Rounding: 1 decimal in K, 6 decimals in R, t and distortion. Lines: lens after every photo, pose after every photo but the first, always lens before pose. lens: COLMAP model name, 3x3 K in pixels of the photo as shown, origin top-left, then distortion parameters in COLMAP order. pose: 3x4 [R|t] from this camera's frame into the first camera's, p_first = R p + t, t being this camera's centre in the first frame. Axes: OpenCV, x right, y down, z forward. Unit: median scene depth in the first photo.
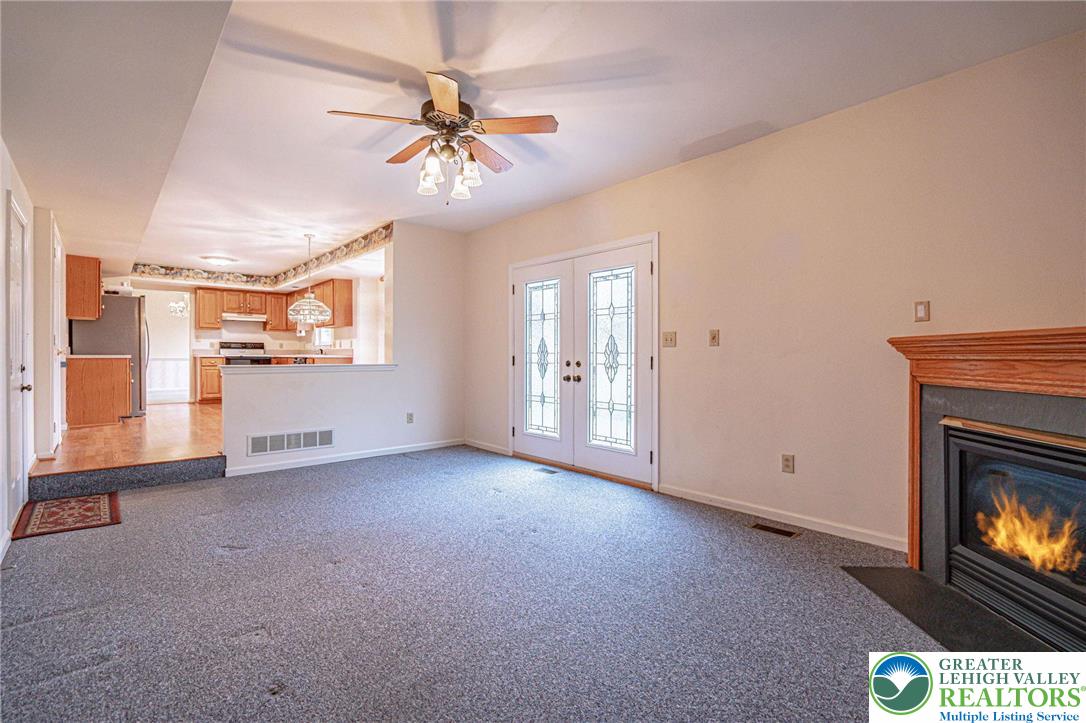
lens RADIAL K [[503.9, 0, 539.1], [0, 503.9, 357.8], [0, 0, 1]] dist [-0.000146, -0.000020]
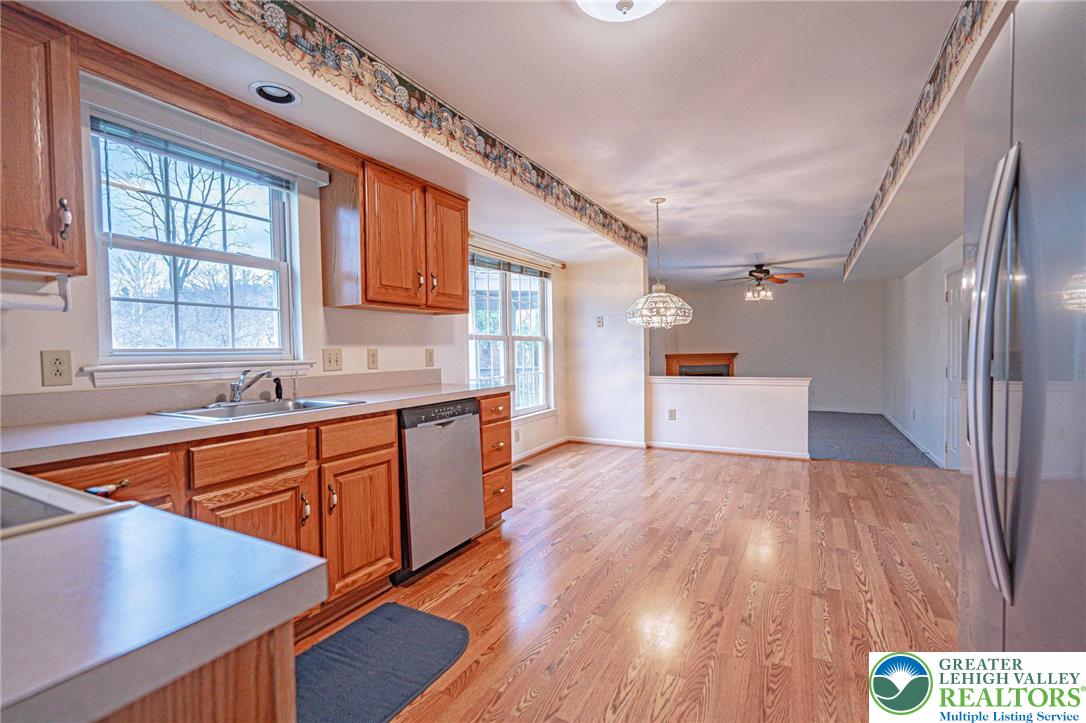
lens RADIAL K [[488.3, 0, 541.6], [0, 488.3, 362.8], [0, 0, 1]] dist [-0.001088, 0.000175]
pose [[-0.345810, -0.018799, 0.938116, -0.769833], [0.021092, 0.999391, 0.027802, -0.031630], [-0.938067, 0.029401, -0.345203, 1.035575]]
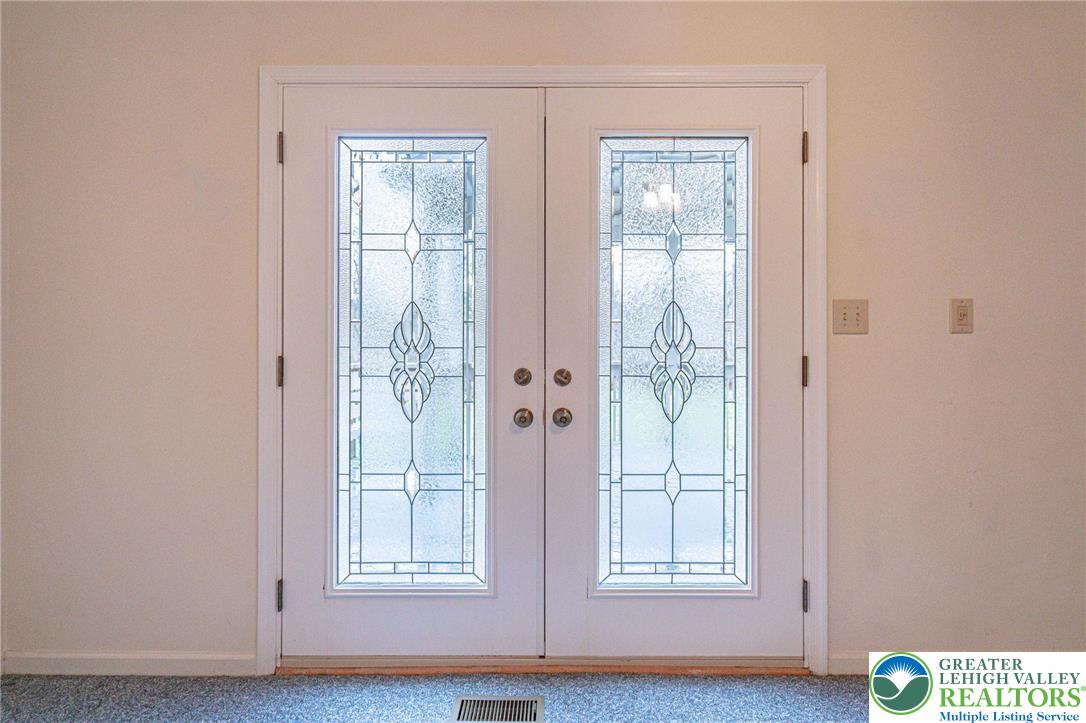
lens RADIAL K [[956.4, 0, 543.5], [0, 956.4, 307.6], [0, 0, 1]] dist [0.037220, 0.001955]
pose [[0.657626, -0.000684, 0.753344, -0.261077], [0.005170, 0.999980, -0.003605, -0.020606], [-0.753327, 0.006265, 0.657617, 0.312331]]
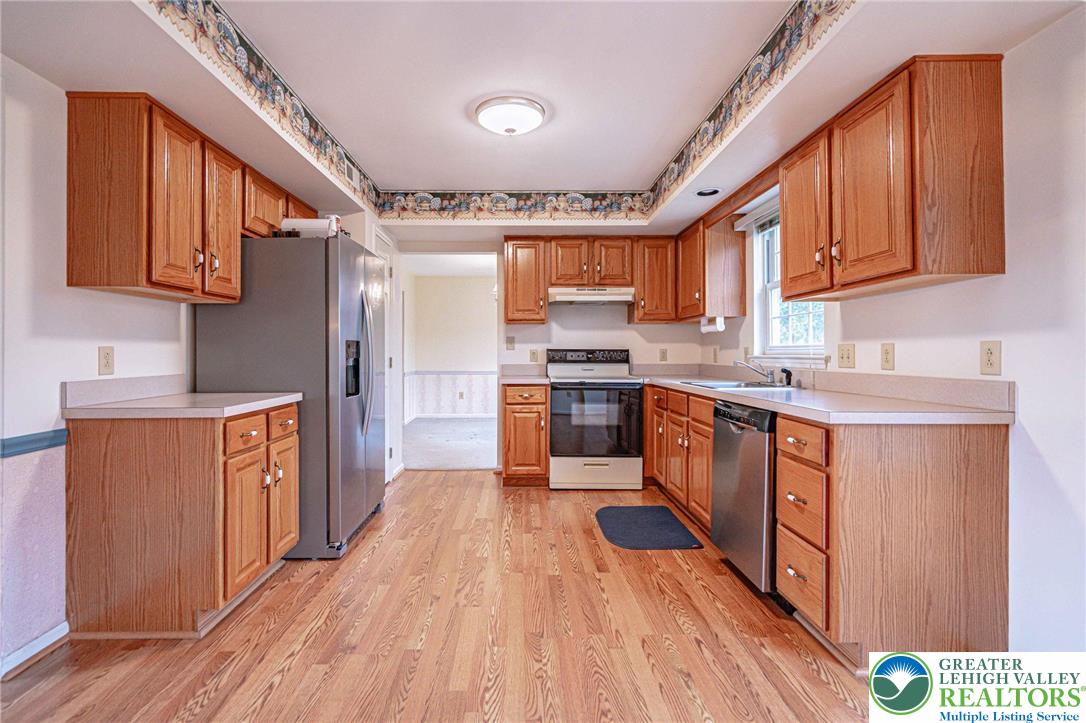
lens RADIAL K [[503.6, 0, 519.4], [0, 503.6, 351.6], [0, 0, 1]] dist [-0.001212, -0.000005]
pose [[0.752481, -0.006676, -0.658580, -0.375822], [0.000674, 0.999956, -0.009366, -0.027734], [0.658613, 0.006604, 0.752453, 0.693544]]
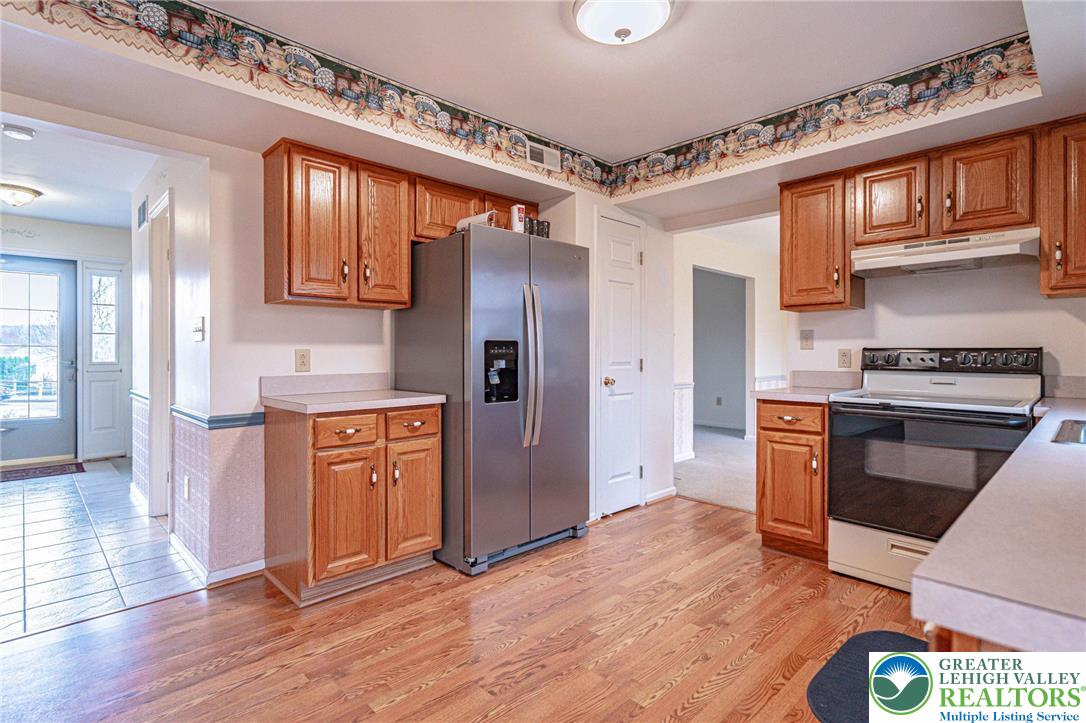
lens RADIAL K [[533.4, 0, 536.3], [0, 533.4, 354.4], [0, 0, 1]] dist [0.001217, 0.000264]
pose [[0.040639, -0.000491, -0.999174, -0.357500], [-0.003877, 0.999992, -0.000649, -0.029965], [0.999166, 0.003900, 0.040636, 0.883344]]
